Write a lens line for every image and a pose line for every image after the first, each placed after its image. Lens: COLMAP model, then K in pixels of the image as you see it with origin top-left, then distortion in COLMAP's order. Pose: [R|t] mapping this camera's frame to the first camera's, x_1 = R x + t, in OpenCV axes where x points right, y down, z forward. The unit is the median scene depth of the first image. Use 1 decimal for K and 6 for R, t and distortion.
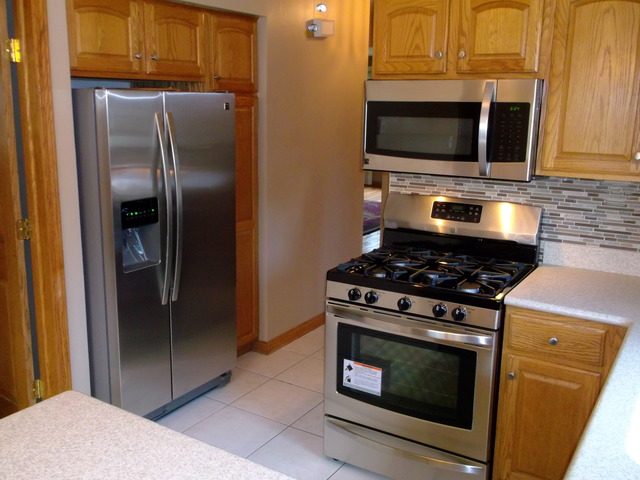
lens RADIAL K [[633.6, 0, 312.4], [0, 633.6, 238.2], [0, 0, 1]] dist [0.002429, 0.026452]
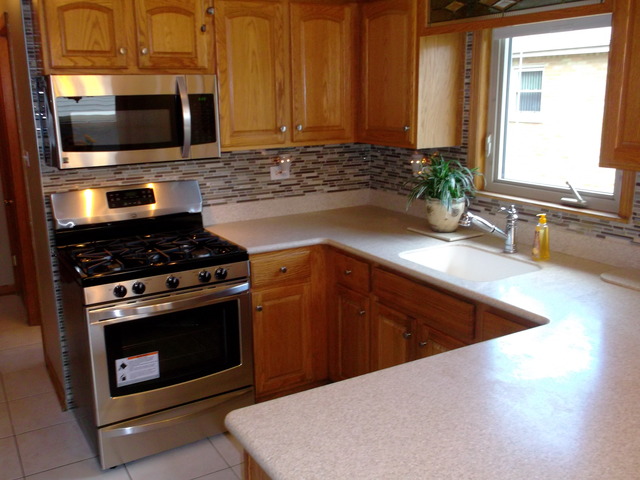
lens RADIAL K [[633.6, 0, 312.4], [0, 633.6, 238.2], [0, 0, 1]] dist [0.002429, 0.026452]
pose [[0.461502, -0.224483, 0.858268, -0.631266], [0.211032, 0.967464, 0.139569, -0.067313], [-0.861674, 0.116711, 0.493860, 0.237858]]
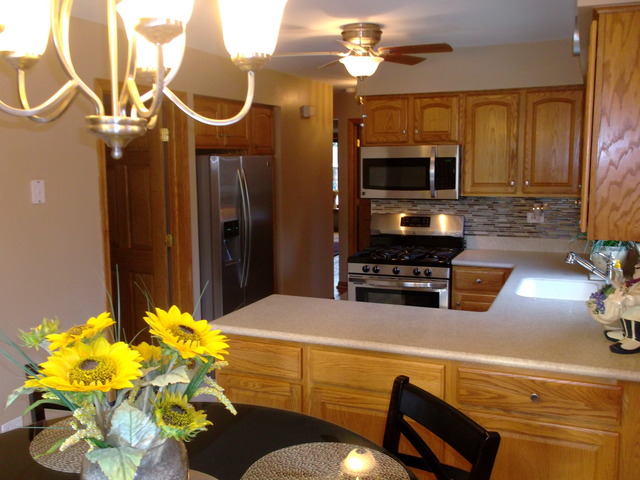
lens RADIAL K [[633.6, 0, 312.4], [0, 633.6, 238.2], [0, 0, 1]] dist [0.002429, 0.026452]
pose [[0.986930, -0.045469, 0.154601, -0.340505], [0.058412, 0.995063, -0.080230, 0.135370], [-0.150190, 0.088211, 0.984714, -0.687111]]
